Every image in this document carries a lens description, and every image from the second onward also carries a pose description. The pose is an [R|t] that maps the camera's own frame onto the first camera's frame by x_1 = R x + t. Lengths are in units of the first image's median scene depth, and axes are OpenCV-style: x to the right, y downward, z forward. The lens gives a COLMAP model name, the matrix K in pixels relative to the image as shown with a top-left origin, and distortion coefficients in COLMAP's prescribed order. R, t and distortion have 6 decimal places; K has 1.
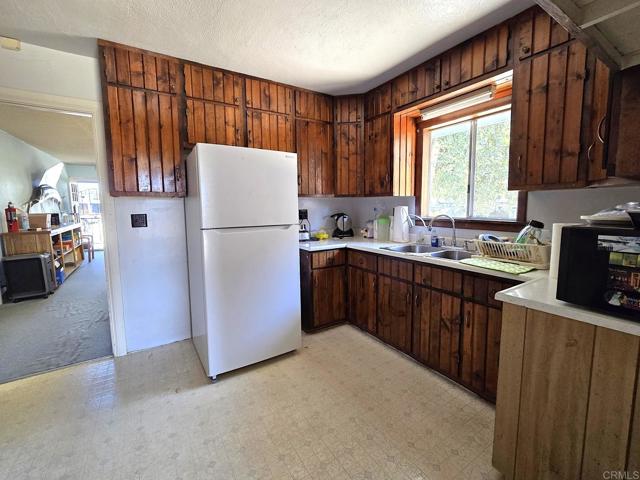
lens RADIAL K [[265.3, 0, 314.2], [0, 265.3, 231.2], [0, 0, 1]] dist [-0.007084, 0.000639]
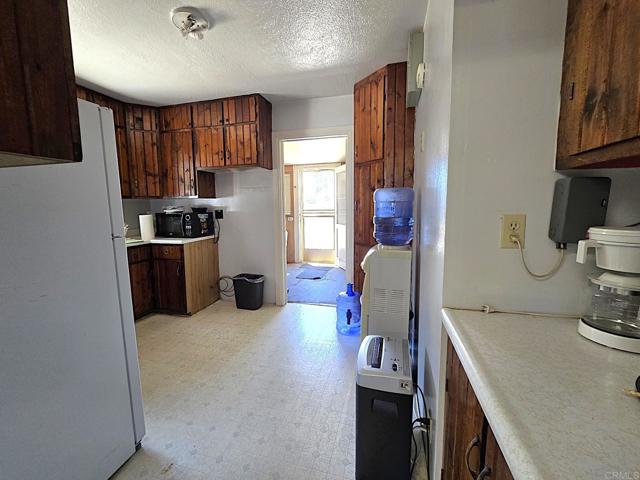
lens RADIAL K [[265.3, 0, 321.3], [0, 265.3, 236.9], [0, 0, 1]] dist [-0.007084, 0.000639]
pose [[-0.687599, -0.060242, 0.723588, -1.120491], [0.088313, 0.982215, 0.165694, -0.058035], [-0.720700, 0.177834, -0.670049, 0.955123]]
